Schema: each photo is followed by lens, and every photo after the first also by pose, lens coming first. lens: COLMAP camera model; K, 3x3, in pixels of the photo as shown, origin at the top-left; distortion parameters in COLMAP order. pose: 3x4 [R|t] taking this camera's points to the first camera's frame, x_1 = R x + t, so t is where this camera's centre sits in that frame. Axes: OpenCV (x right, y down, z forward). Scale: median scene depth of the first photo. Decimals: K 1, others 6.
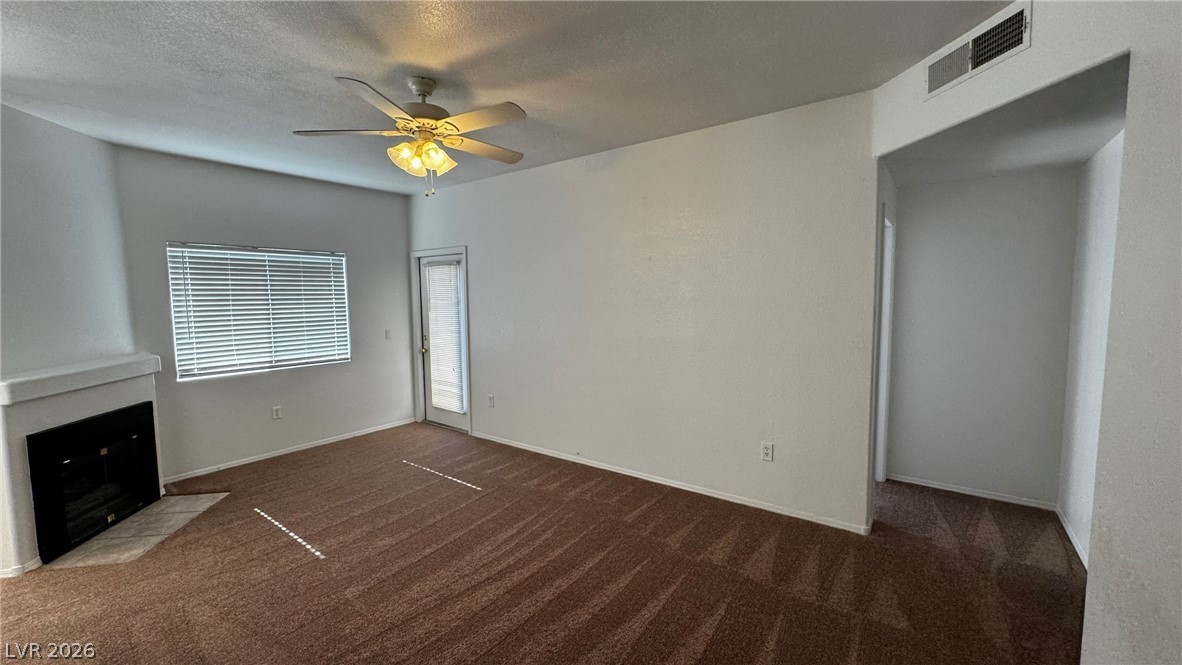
lens RADIAL K [[476.1, 0, 589.5], [0, 476.1, 330.8], [0, 0, 1]] dist [-0.002553, -0.000316]
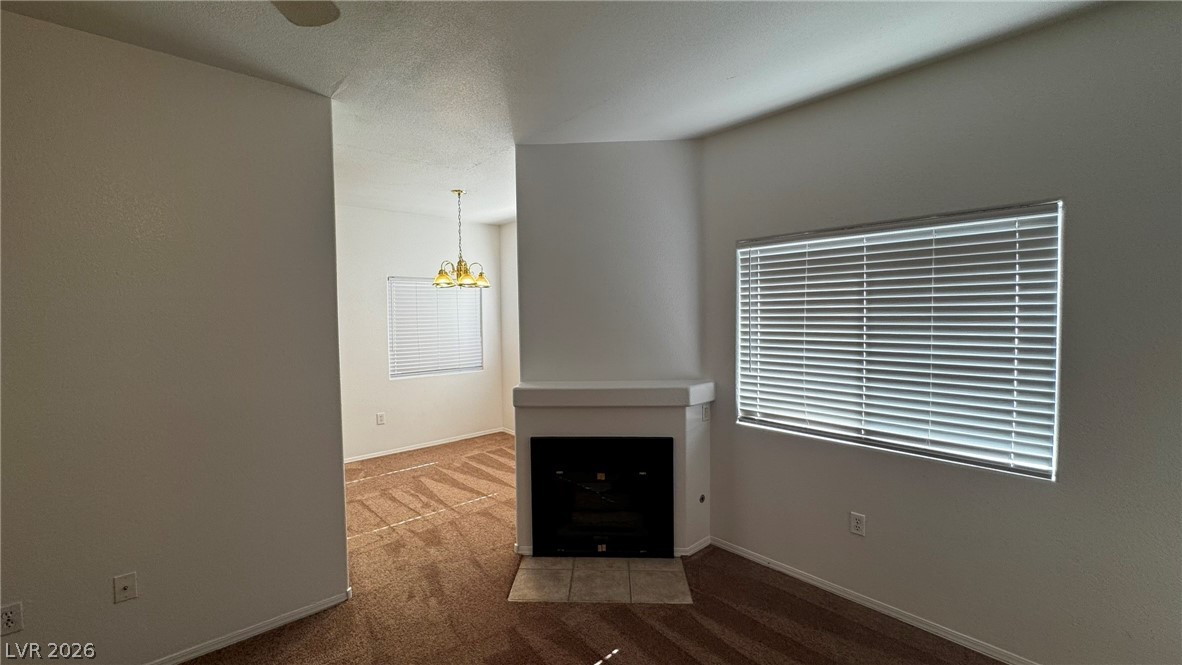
lens RADIAL K [[476.1, 0, 596.7], [0, 476.1, 331.4], [0, 0, 1]] dist [-0.002553, -0.000316]
pose [[-0.204163, 0.051310, -0.977591, -0.075358], [-0.060160, 0.996080, 0.064845, -0.072335], [0.977087, 0.072051, -0.200276, 0.859717]]
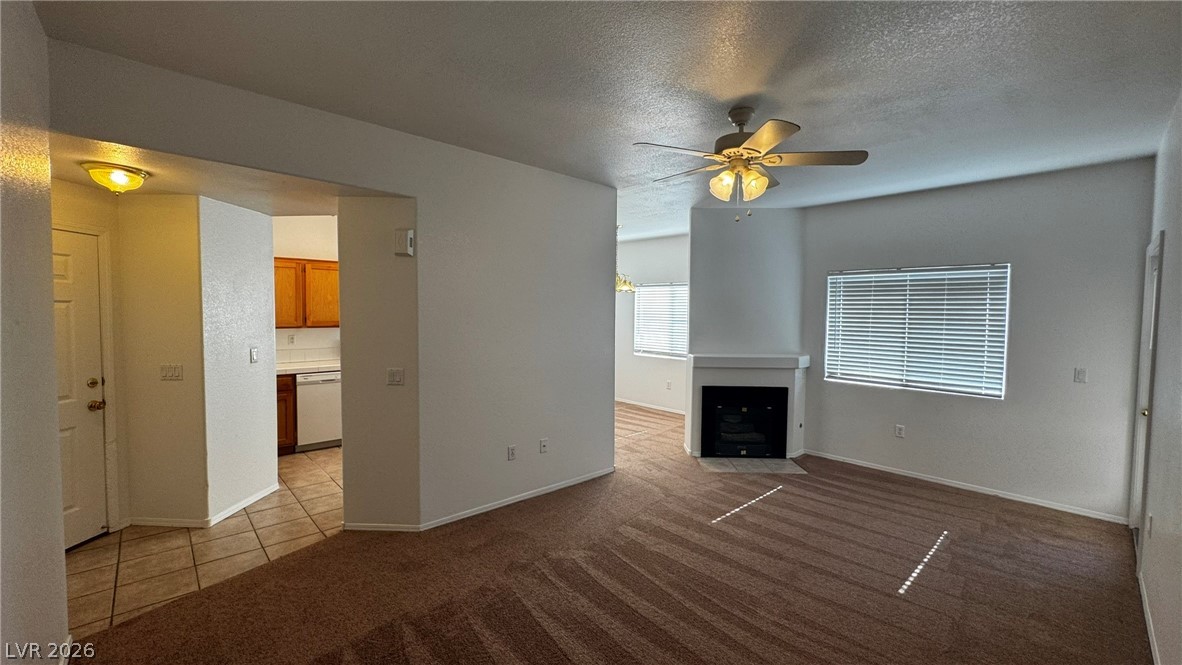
lens RADIAL K [[476.1, 0, 596.7], [0, 476.1, 331.7], [0, 0, 1]] dist [-0.002553, -0.000316]
pose [[-0.182055, 0.051556, -0.981936, 0.467169], [-0.083712, 0.994186, 0.067719, -0.054964], [0.979719, 0.094528, -0.176680, 0.569729]]
